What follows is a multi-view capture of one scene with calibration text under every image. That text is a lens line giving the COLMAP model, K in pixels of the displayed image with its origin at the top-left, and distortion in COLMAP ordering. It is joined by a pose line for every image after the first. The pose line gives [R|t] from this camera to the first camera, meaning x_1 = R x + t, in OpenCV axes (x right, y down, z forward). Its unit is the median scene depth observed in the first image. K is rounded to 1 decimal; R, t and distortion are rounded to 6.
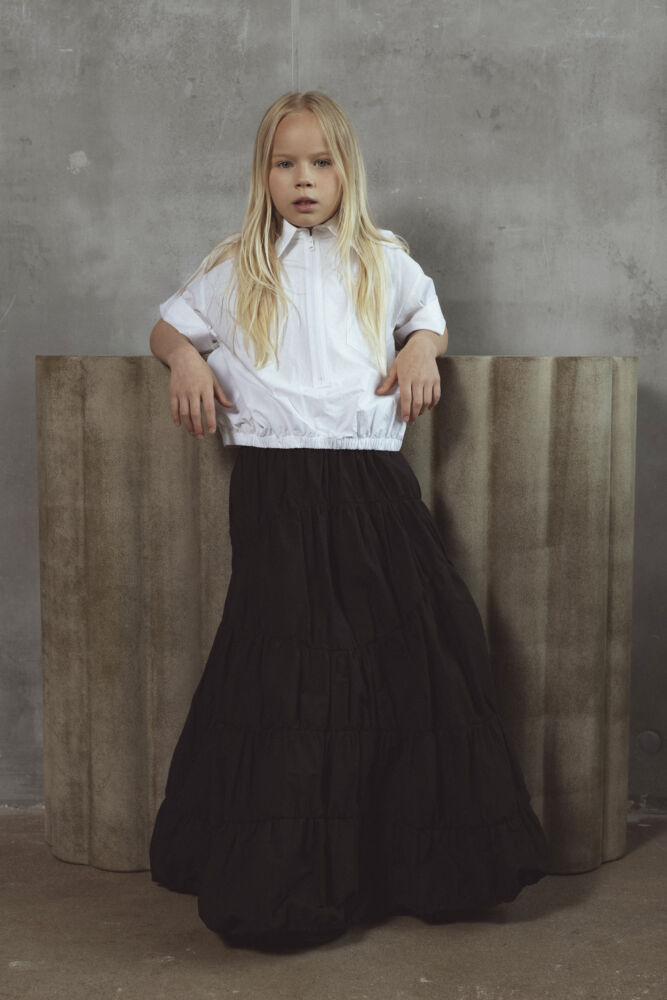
lens RADIAL K [[1575.9, 0, 311.2], [0, 1575.9, 550.1], [0, 0, 1]] dist [0.000556, 0.000000]
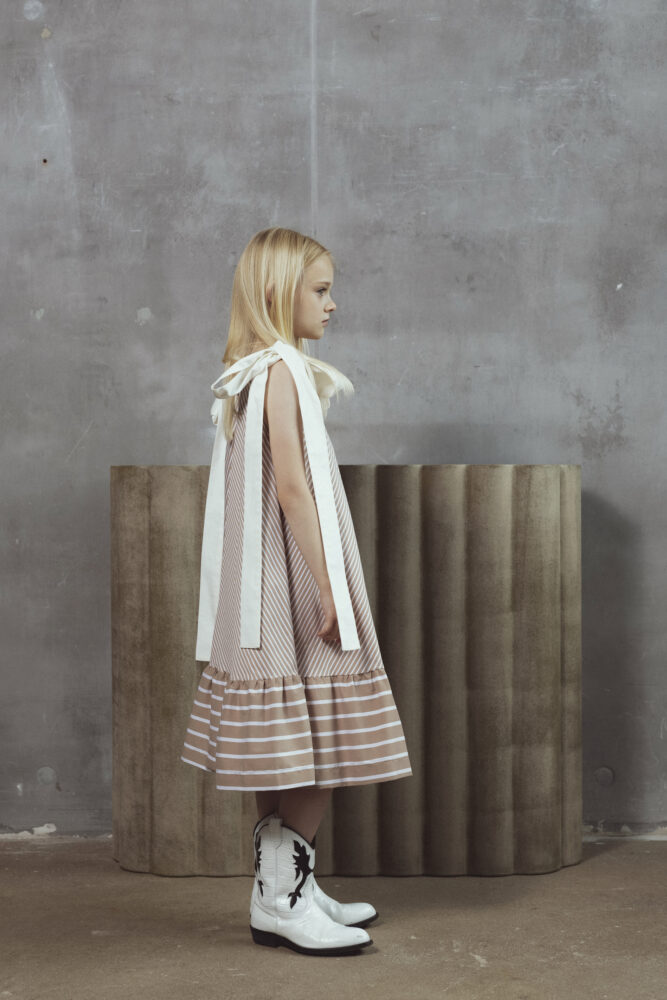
lens RADIAL K [[1575.9, 0, 376.0], [0, 1575.9, 512.2], [0, 0, 1]] dist [0.000556, 0.000000]
pose [[0.999648, -0.003774, 0.026271, 0.005383], [0.006573, 0.994207, -0.107285, 0.049645], [-0.025714, 0.107420, 0.993881, -0.256559]]
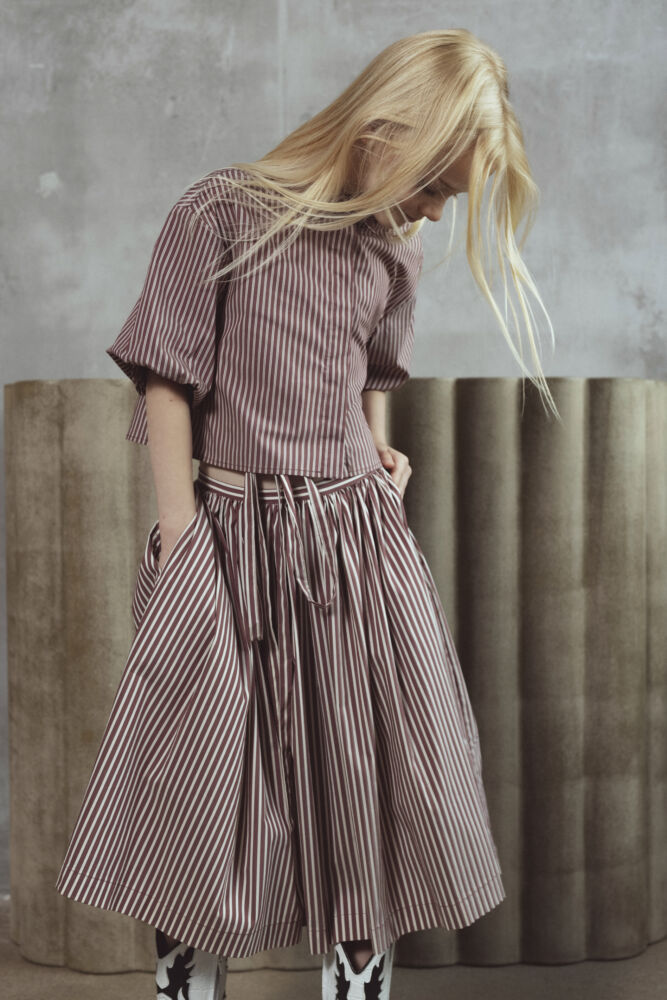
lens RADIAL K [[1345.0, 0, 307.3], [0, 1345.0, 518.6], [0, 0, 1]] dist [0.004880, 0.000000]
pose [[0.997174, -0.009212, 0.074559, -0.058575], [0.015840, 0.995924, -0.088799, 0.022104], [-0.073437, 0.089729, 0.993255, 0.225994]]
